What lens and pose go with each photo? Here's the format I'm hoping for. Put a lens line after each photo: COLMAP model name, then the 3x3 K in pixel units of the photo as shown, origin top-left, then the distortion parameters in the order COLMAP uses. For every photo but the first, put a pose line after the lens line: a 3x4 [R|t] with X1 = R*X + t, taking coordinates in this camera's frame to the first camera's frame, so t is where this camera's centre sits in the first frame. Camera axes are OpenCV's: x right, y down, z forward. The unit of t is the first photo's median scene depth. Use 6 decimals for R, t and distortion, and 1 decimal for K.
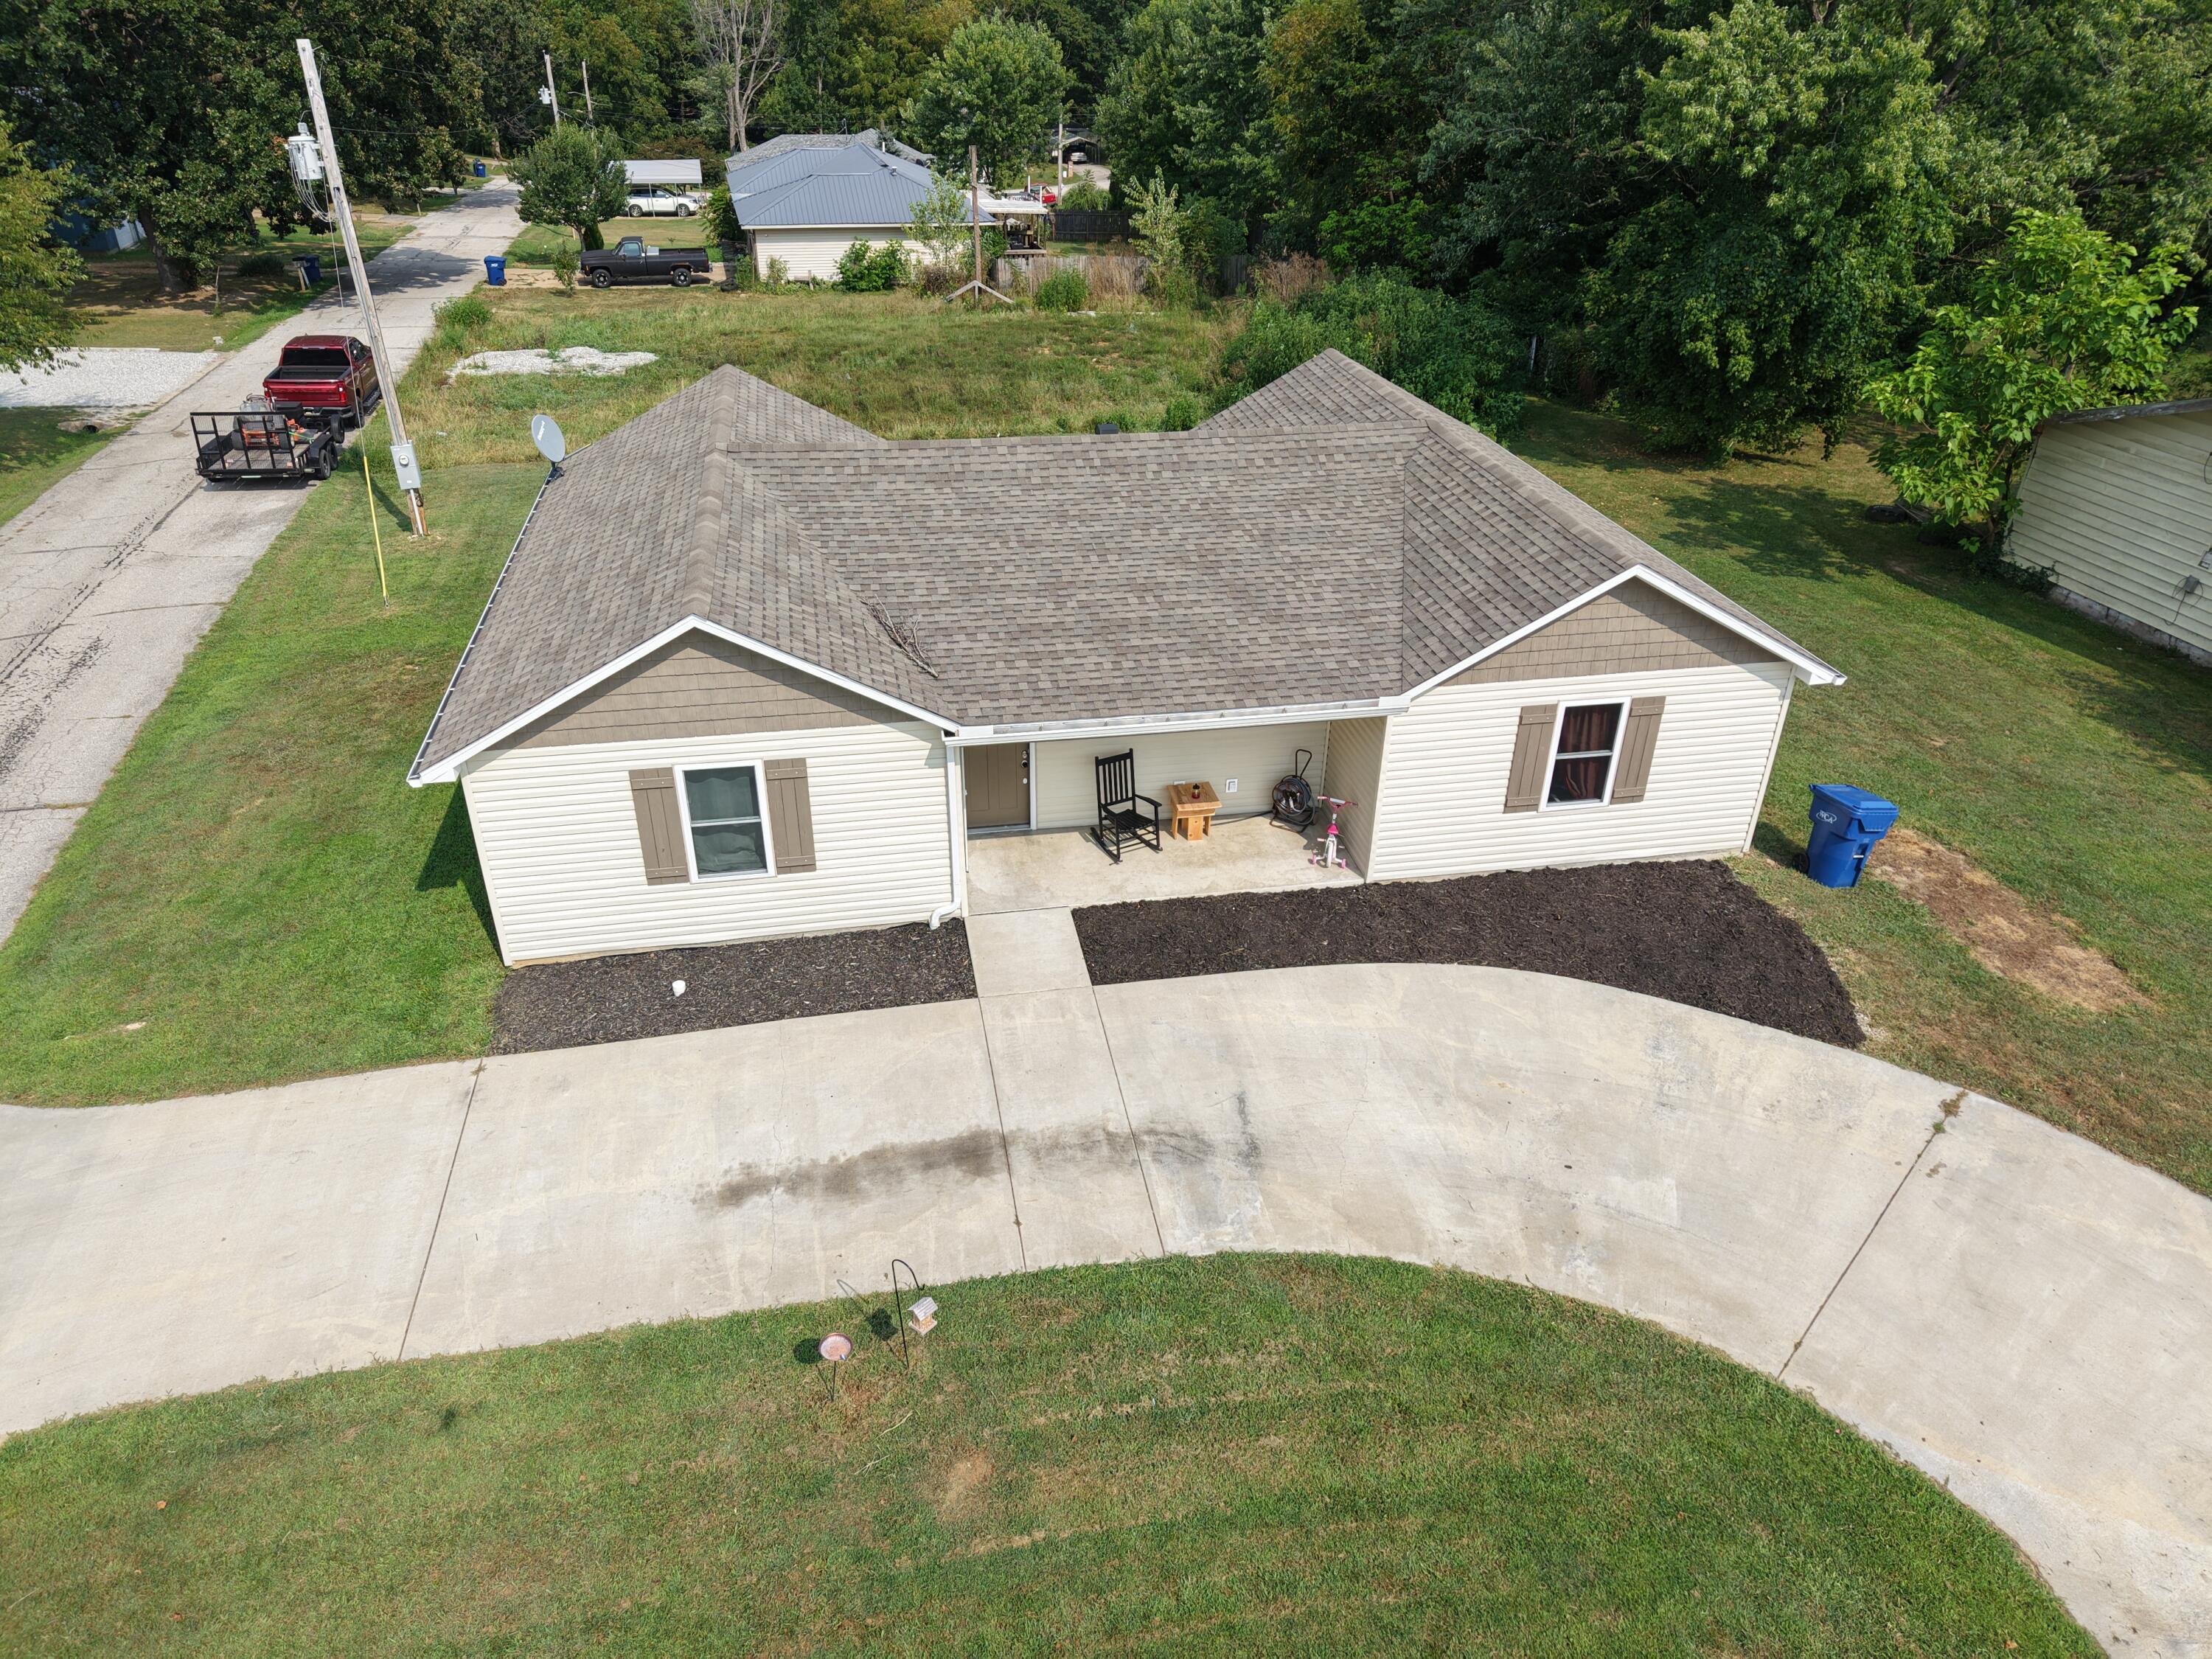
lens RADIAL K [[1480.2, 0, 1110.4], [0, 1480.2, 832.9], [0, 0, 1]] dist [0.018689, -0.014719]
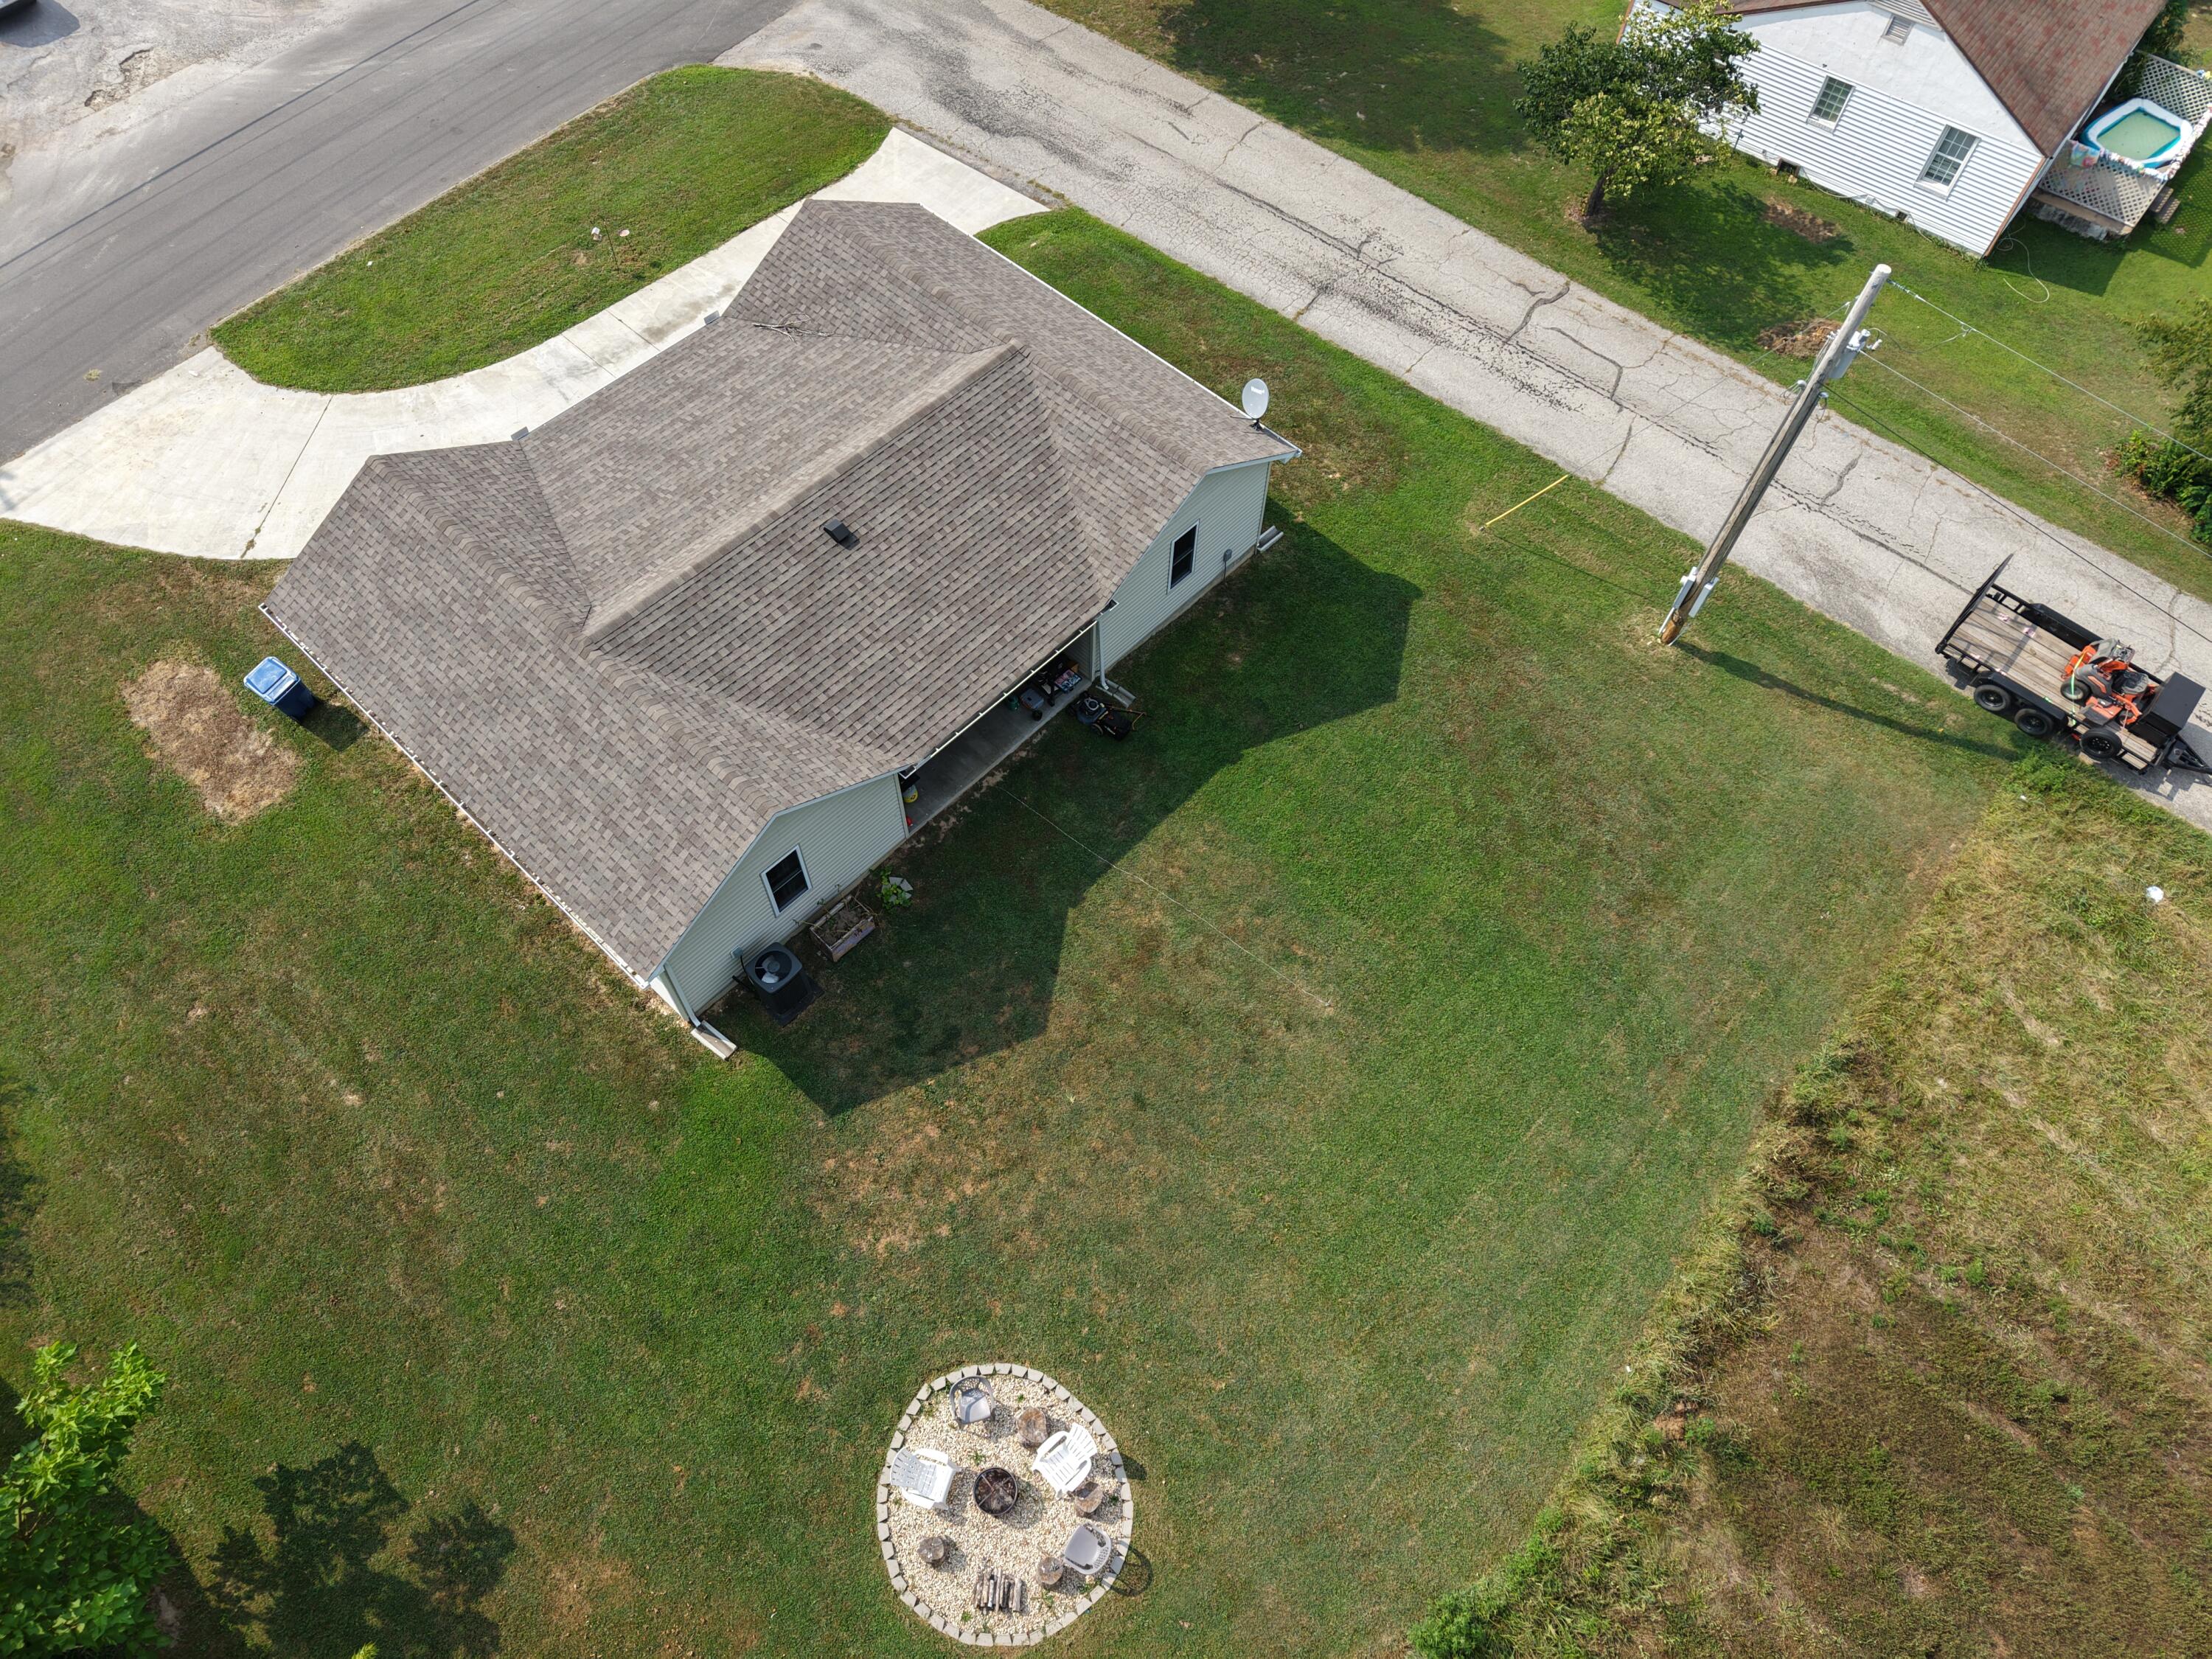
lens RADIAL K [[1487.8, 0, 1106.0], [0, 1487.8, 829.5], [0, 0, 1]] dist [0.033899, -0.033035]
pose [[-0.806045, 0.488346, -0.334379, 0.433148], [-0.324776, 0.107352, 0.939679, -1.831764], [0.494785, 0.866022, 0.072073, 1.547550]]
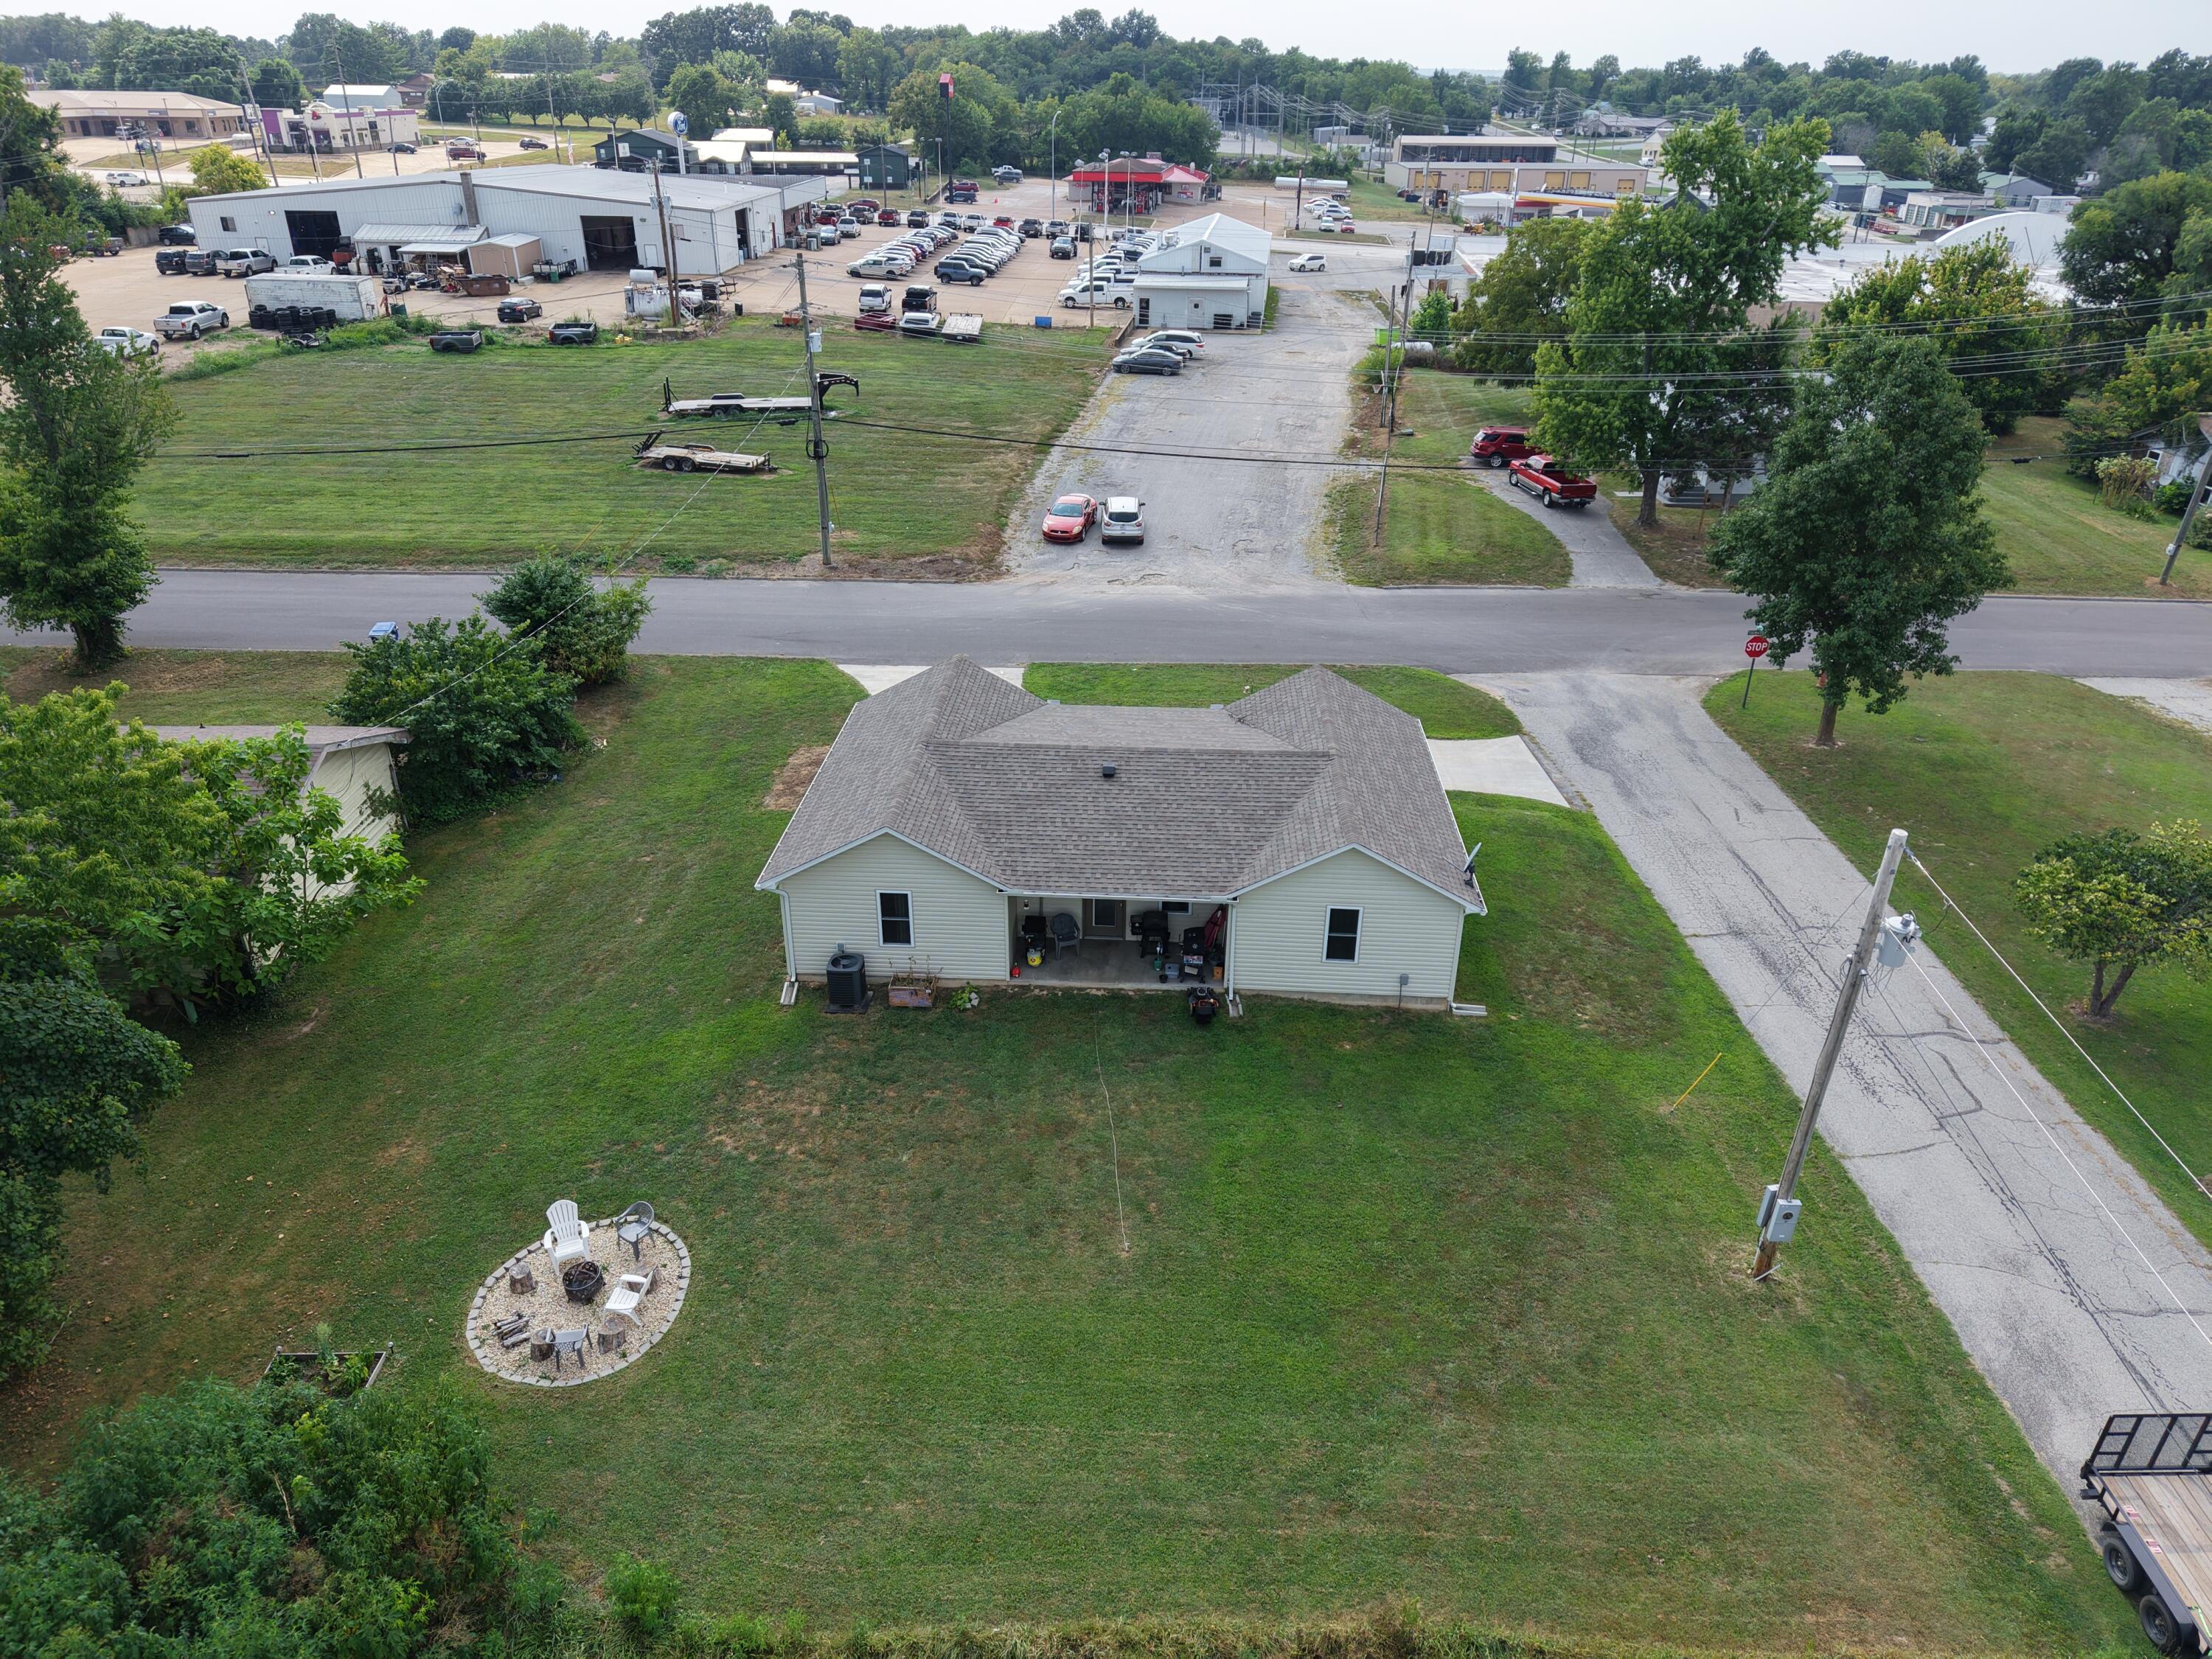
lens RADIAL K [[1480.2, 0, 1110.4], [0, 1480.2, 832.9], [0, 0, 1]] dist [0.018689, -0.014719]
pose [[-0.970747, -0.127078, 0.203718, -0.436934], [0.102417, 0.548245, 0.830023, -1.996768], [-0.217164, 0.826607, -0.519193, 2.396036]]
